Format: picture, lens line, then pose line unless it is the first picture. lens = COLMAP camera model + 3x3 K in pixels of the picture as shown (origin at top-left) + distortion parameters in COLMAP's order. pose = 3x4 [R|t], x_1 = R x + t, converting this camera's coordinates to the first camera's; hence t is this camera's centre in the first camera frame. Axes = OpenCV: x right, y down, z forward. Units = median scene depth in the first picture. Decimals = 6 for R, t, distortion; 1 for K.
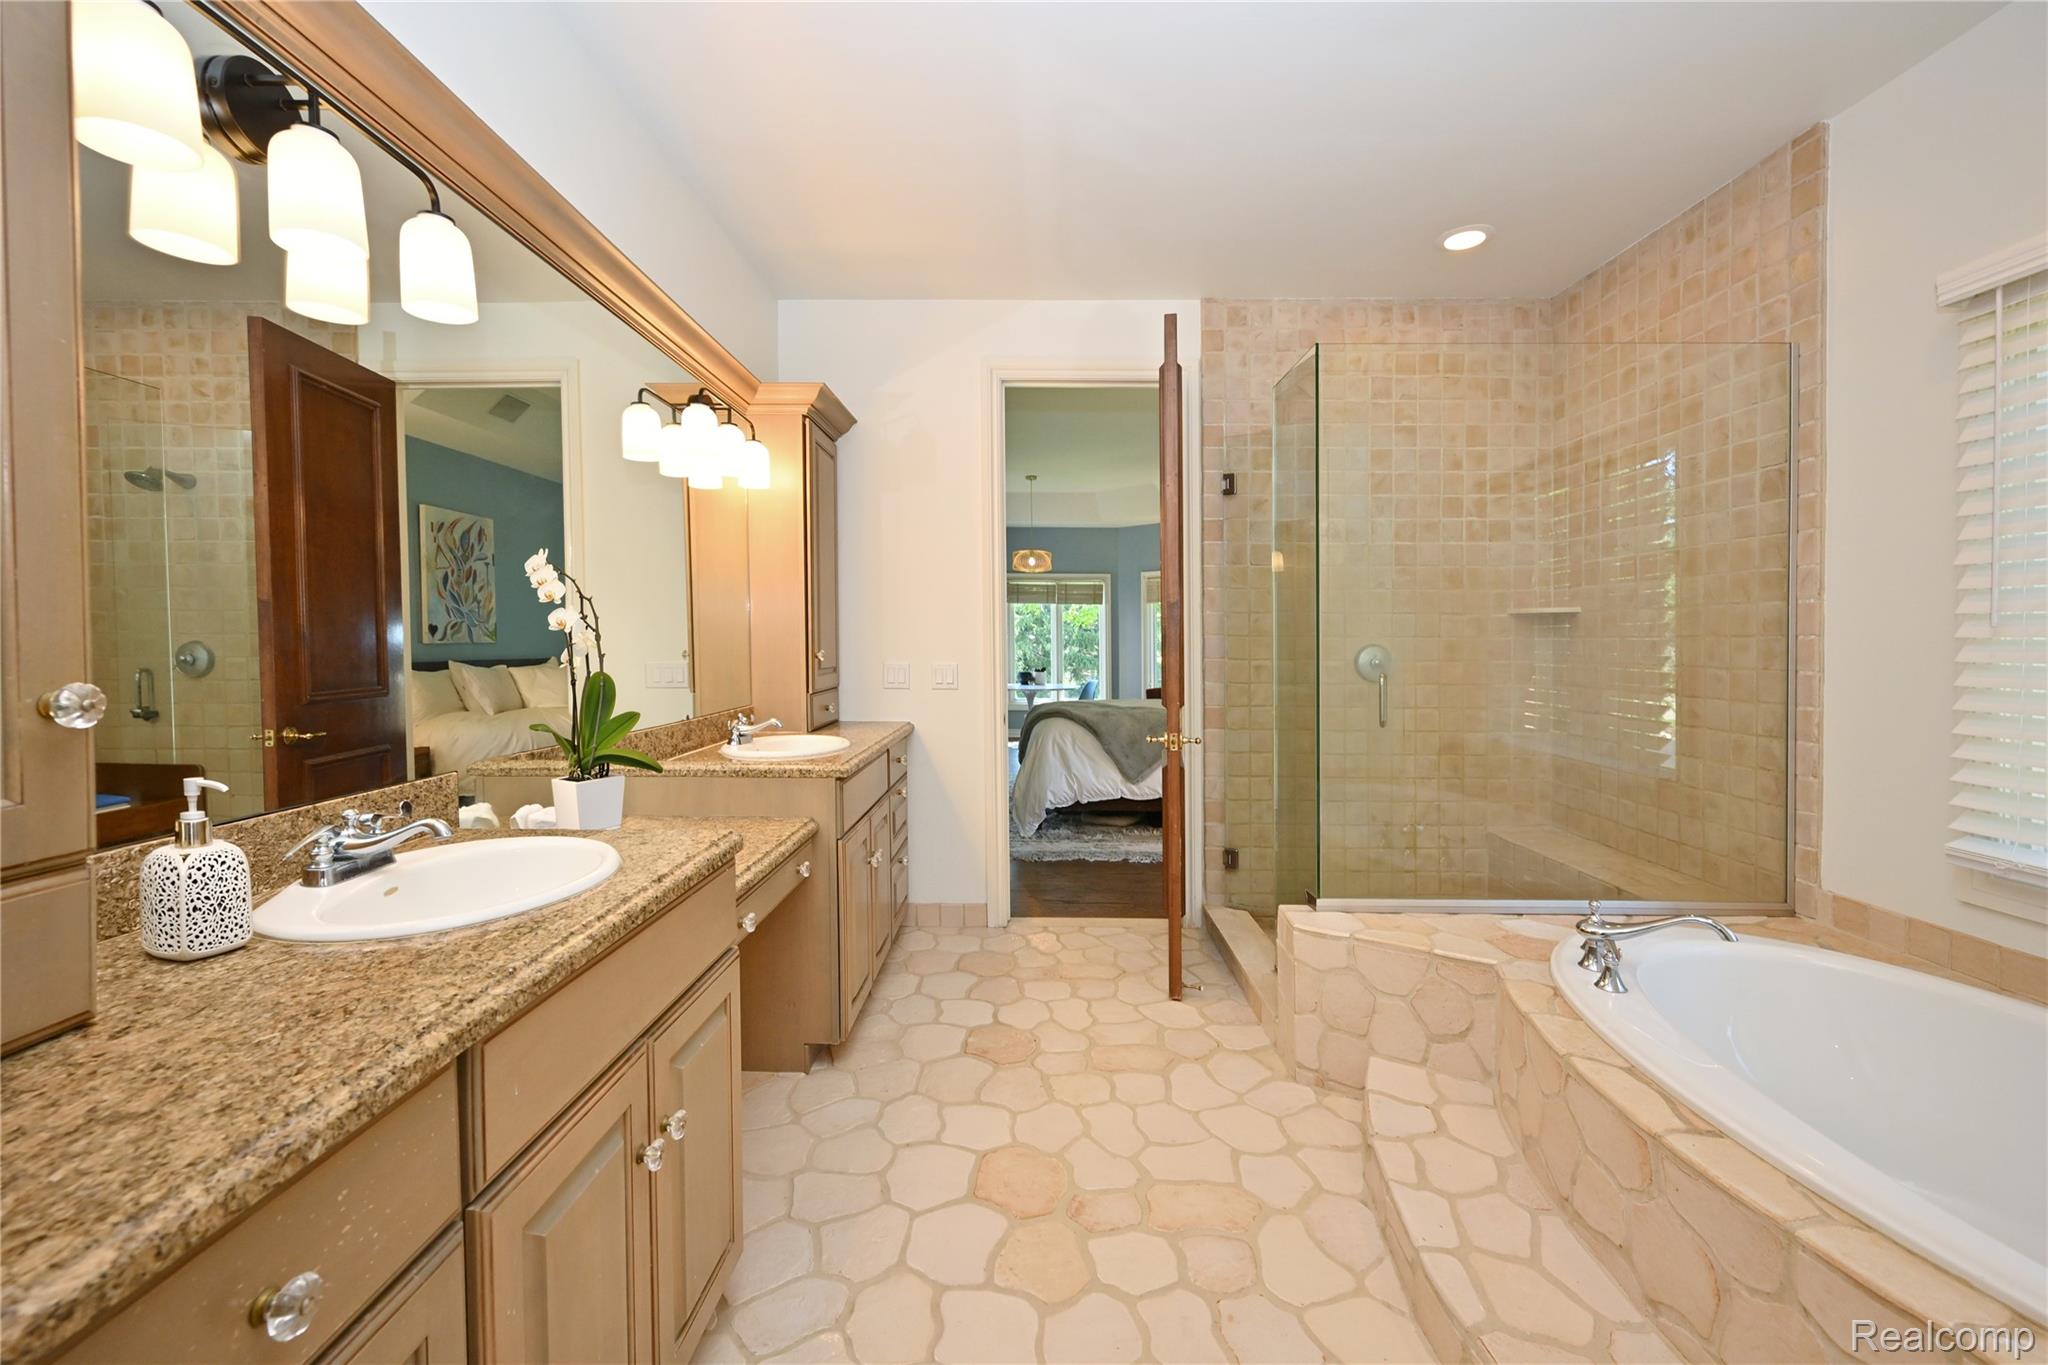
lens RADIAL K [[843.7, 0, 1026.2], [0, 843.7, 656.0], [0, 0, 1]] dist [0.000457, 0.000046]
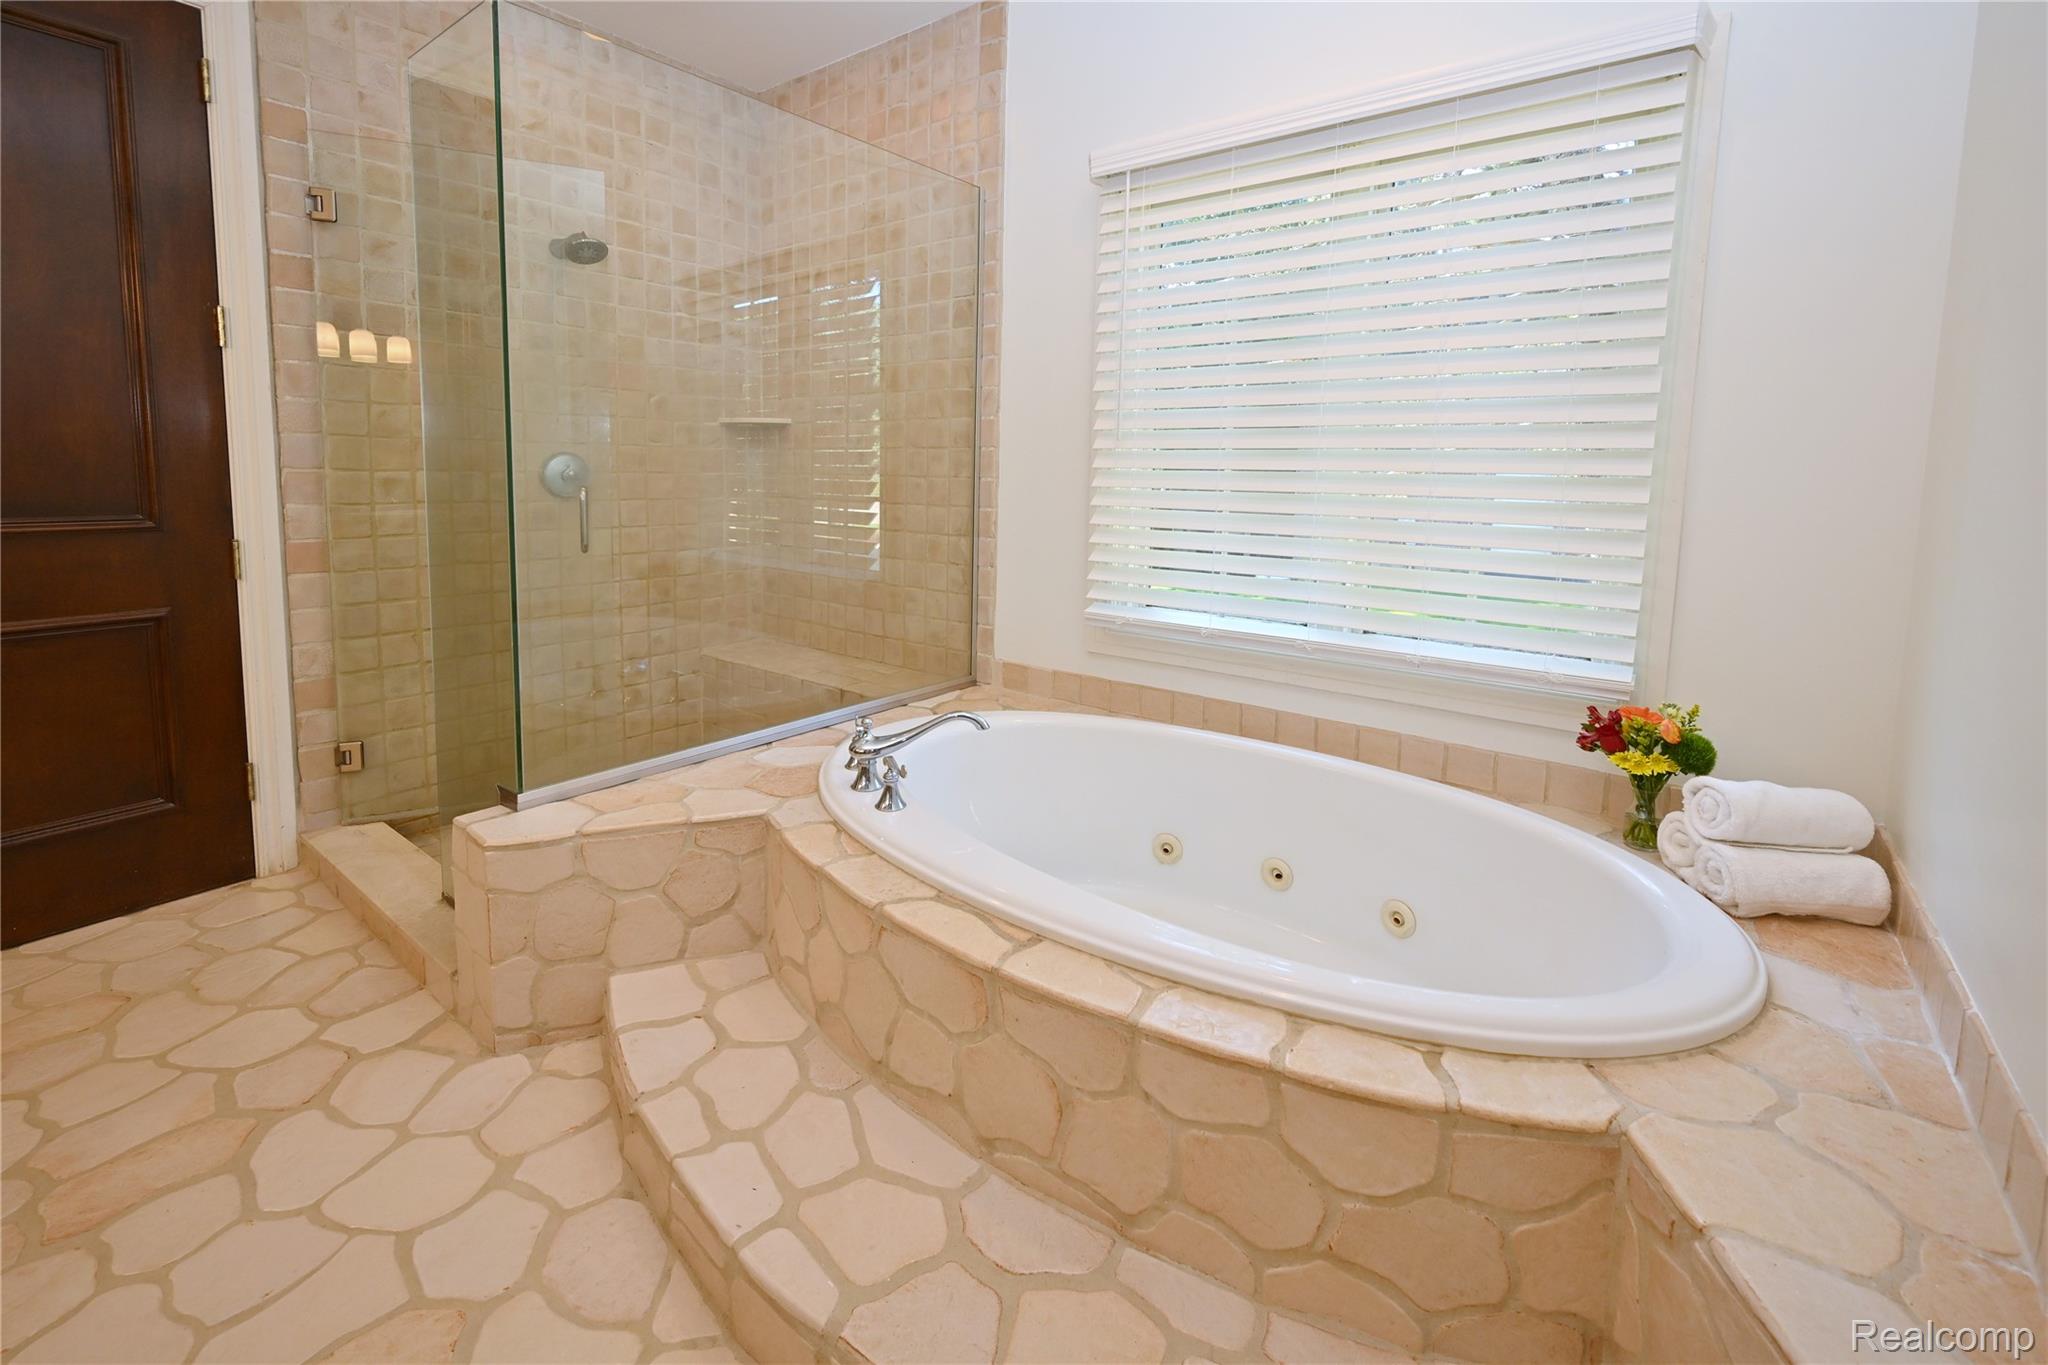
lens RADIAL K [[839.1, 0, 1096.7], [0, 839.1, 521.5], [0, 0, 1]] dist [0.000704, -0.000276]
pose [[0.555349, -0.045289, 0.830383, 0.033771], [-0.001391, 0.998464, 0.055386, 0.012954], [-0.831616, -0.031914, 0.554433, 0.208690]]
